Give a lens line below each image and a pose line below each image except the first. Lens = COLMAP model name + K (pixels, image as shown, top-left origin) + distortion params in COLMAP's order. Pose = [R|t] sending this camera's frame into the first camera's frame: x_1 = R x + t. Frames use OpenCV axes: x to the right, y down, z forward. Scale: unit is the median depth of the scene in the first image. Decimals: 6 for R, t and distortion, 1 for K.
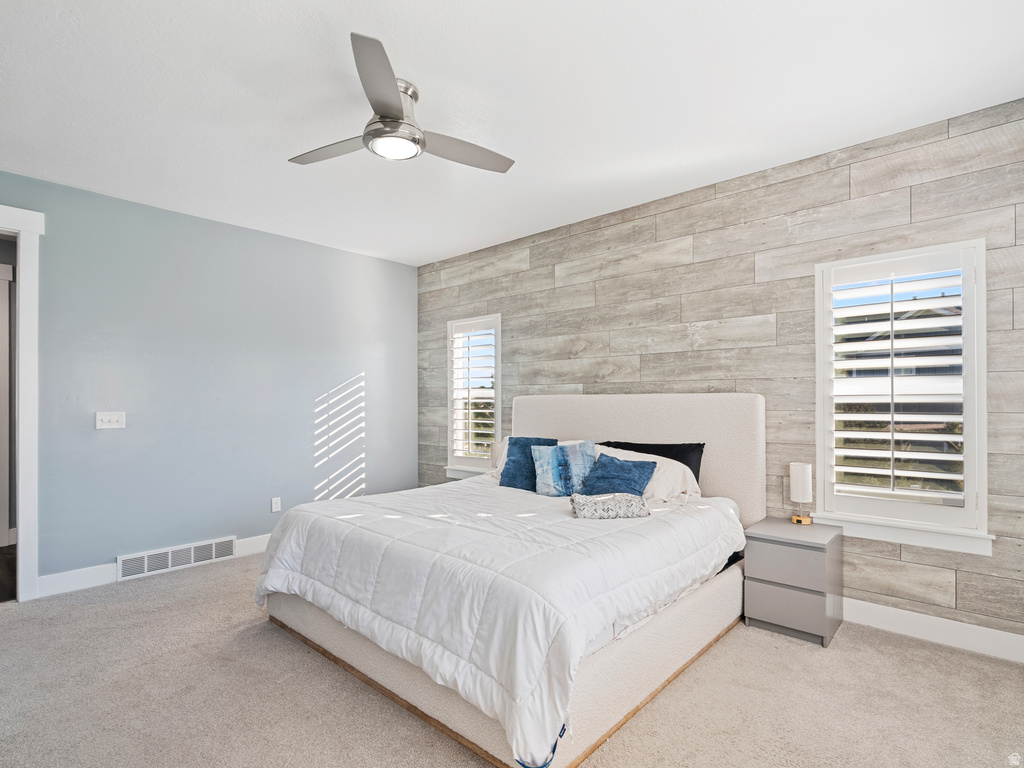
lens RADIAL K [[525.5, 0, 517.9], [0, 525.5, 395.2], [0, 0, 1]] dist [0.001655, 0.001363]
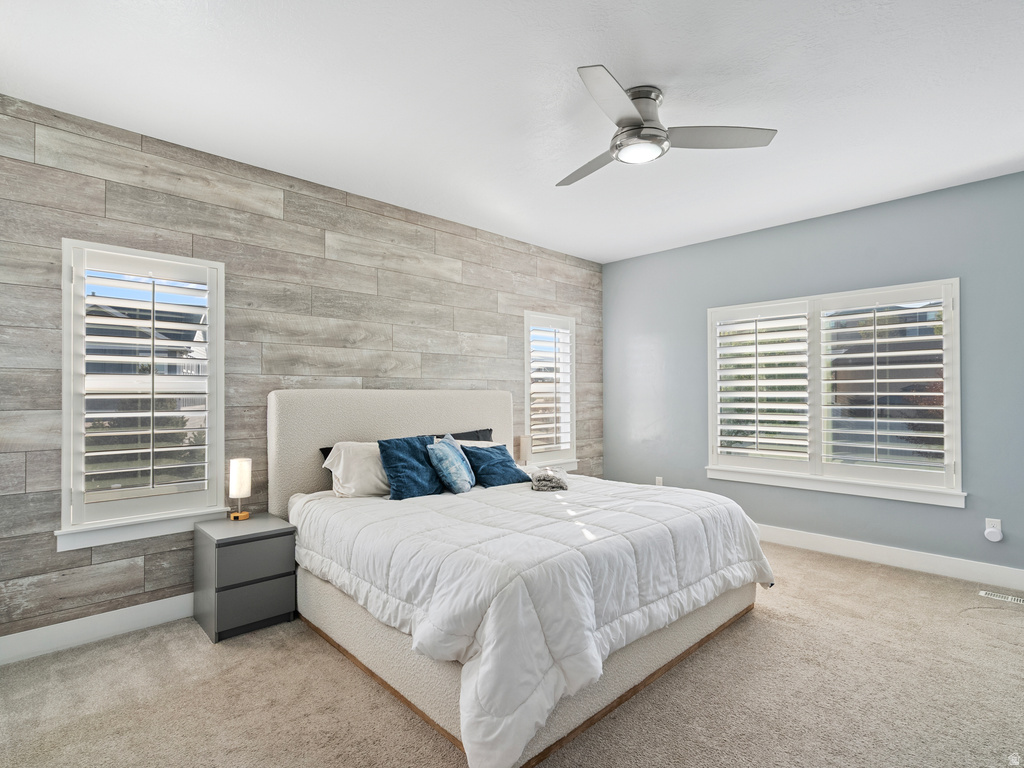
lens RADIAL K [[525.5, 0, 517.9], [0, 525.5, 395.2], [0, 0, 1]] dist [0.001655, 0.001363]
pose [[0.069102, 0.002439, 0.997607, -0.749835], [-0.005730, 0.999981, -0.002048, 0.009288], [-0.997593, -0.005574, 0.069114, 0.664139]]
